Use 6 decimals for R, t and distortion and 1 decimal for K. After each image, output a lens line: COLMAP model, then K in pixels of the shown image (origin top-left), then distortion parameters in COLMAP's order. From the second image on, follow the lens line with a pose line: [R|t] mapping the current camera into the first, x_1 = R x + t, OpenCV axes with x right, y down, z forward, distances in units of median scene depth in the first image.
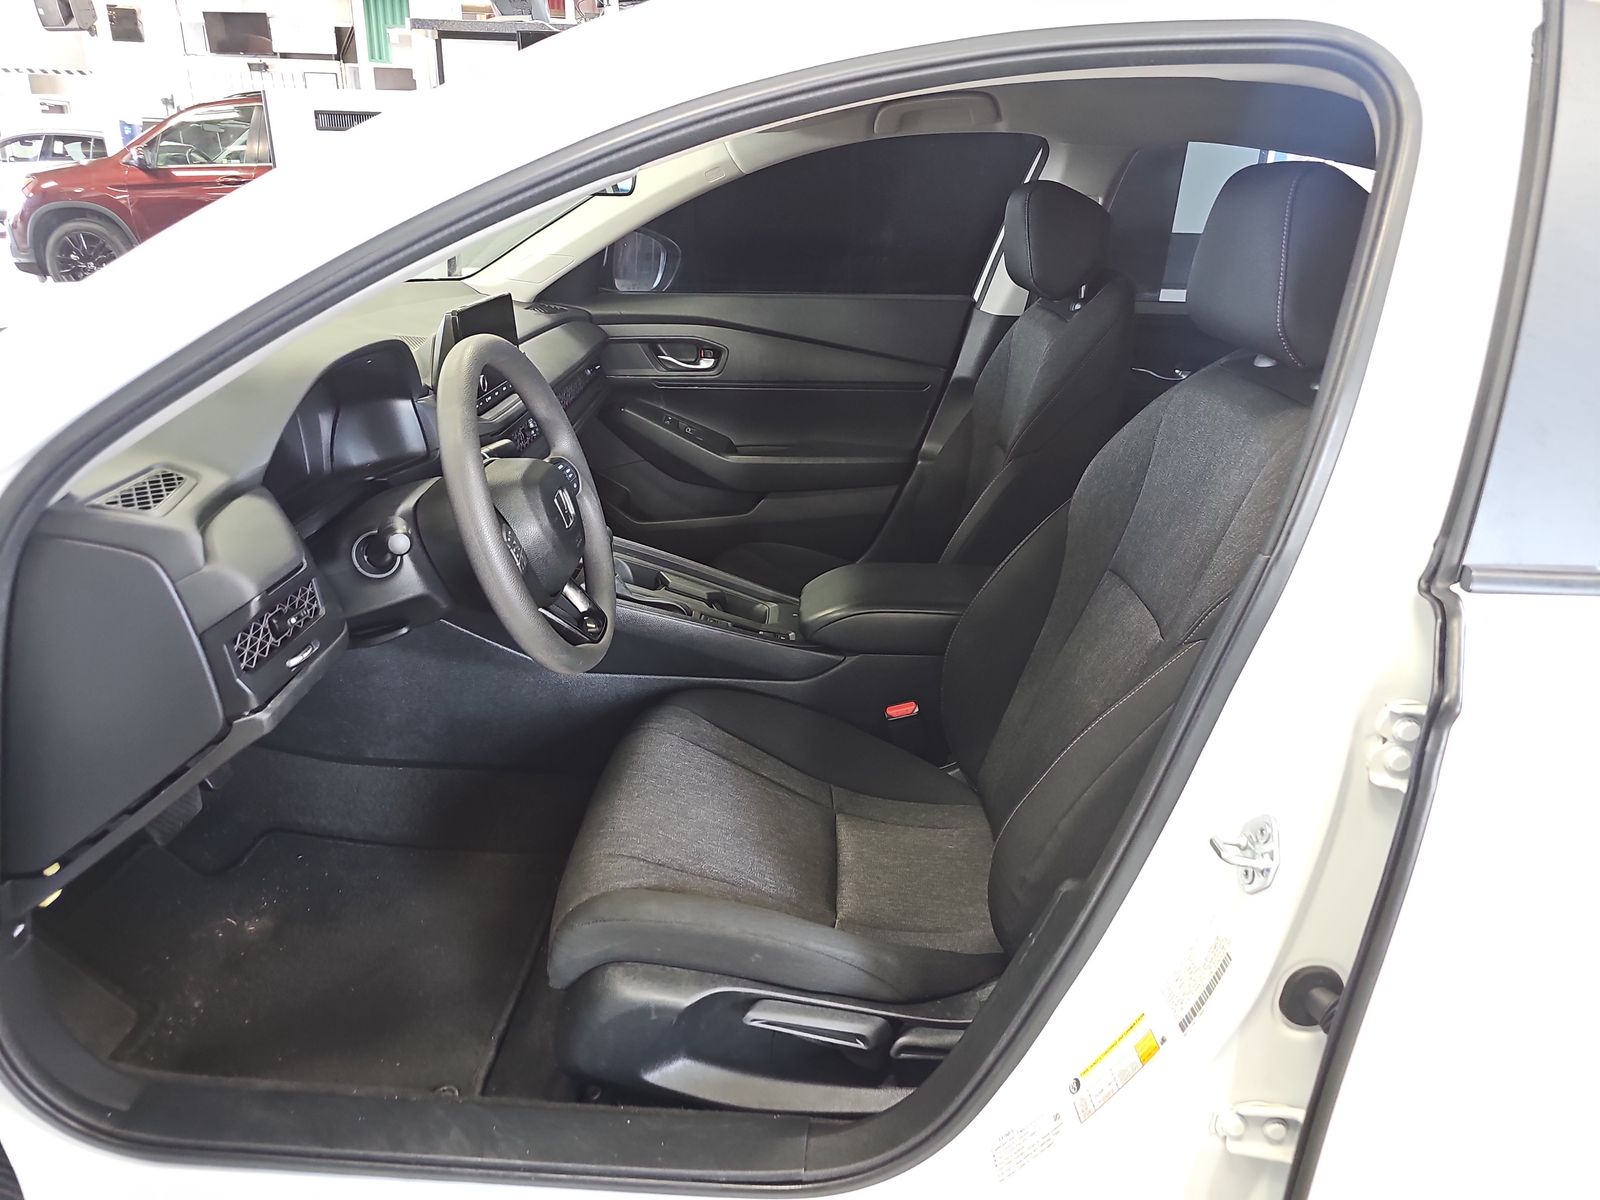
lens RADIAL K [[1063.8, 0, 800.0], [0, 1063.8, 600.0], [0, 0, 1]] dist [0.065939, -0.035852]
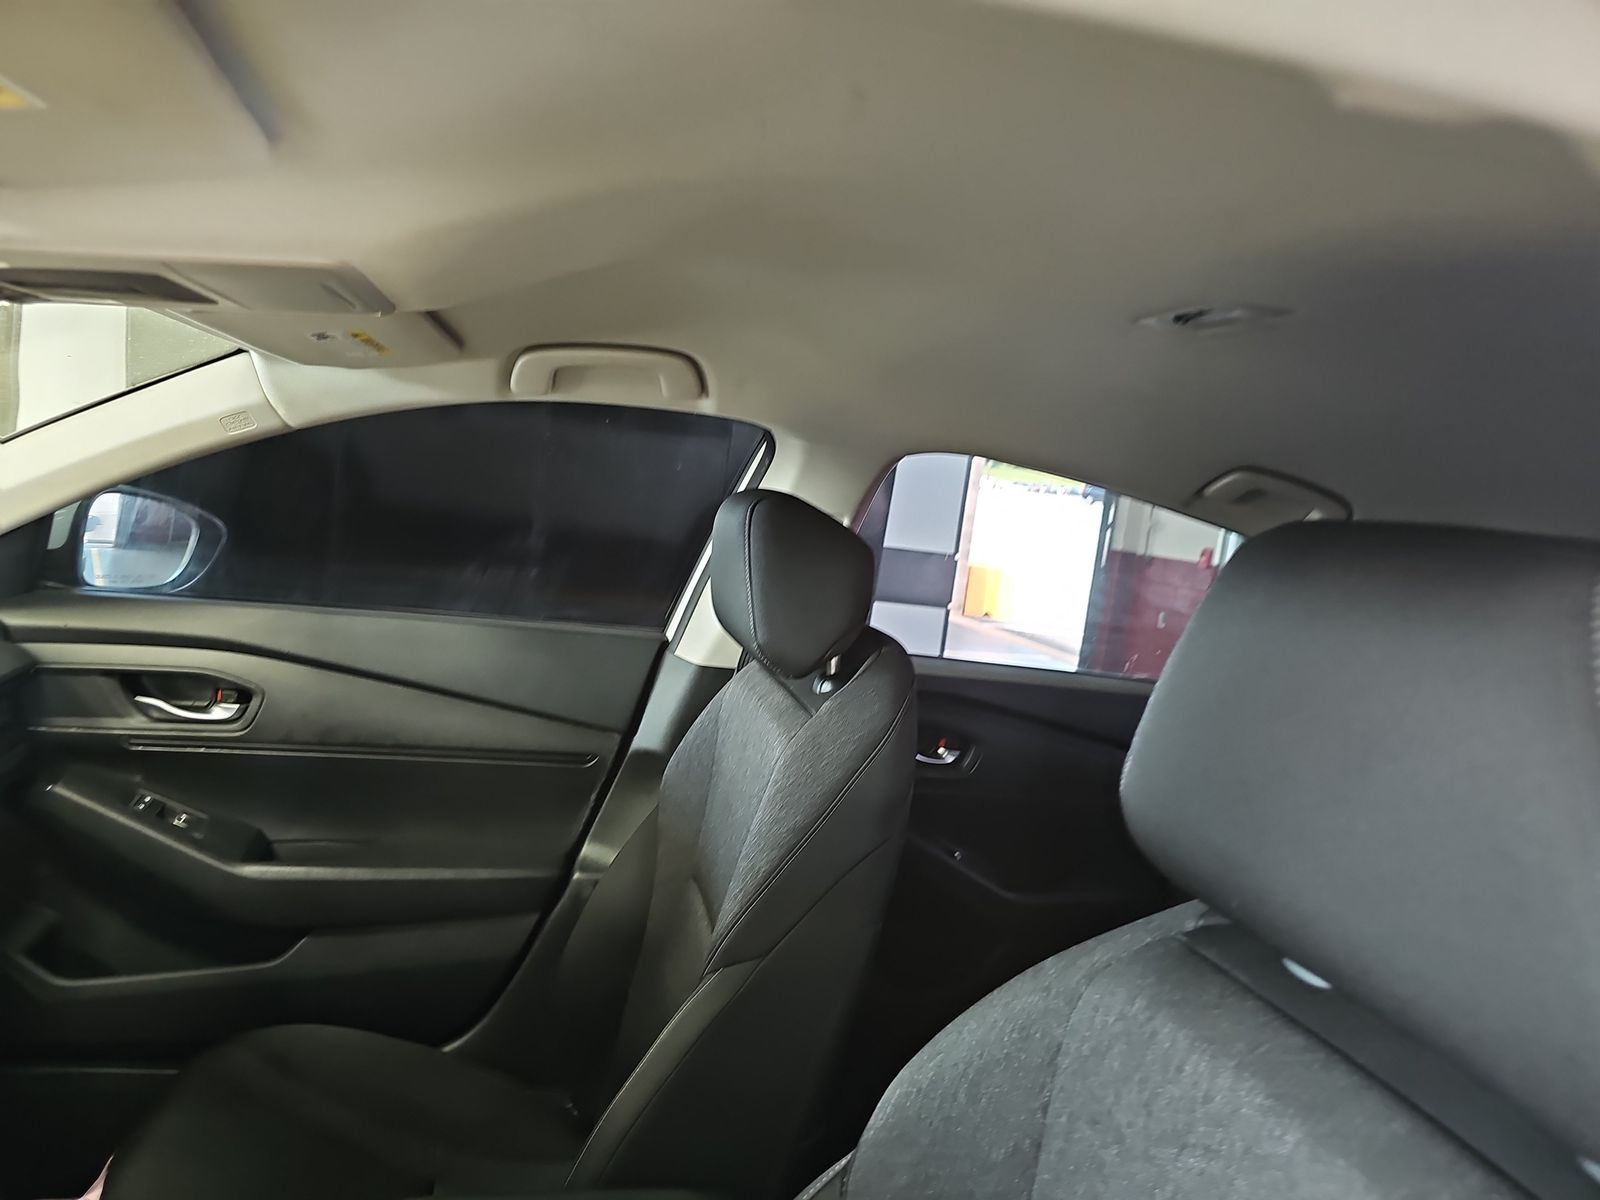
lens RADIAL K [[1104.8, 0, 800.0], [0, 1104.8, 600.0], [0, 0, 1]] dist [0.037545, -0.038725]
pose [[0.964000, 0.066179, 0.257537, 0.061798], [0.000869, 0.967744, -0.251935, -0.126643], [-0.265903, 0.243089, 0.932847, 0.316702]]
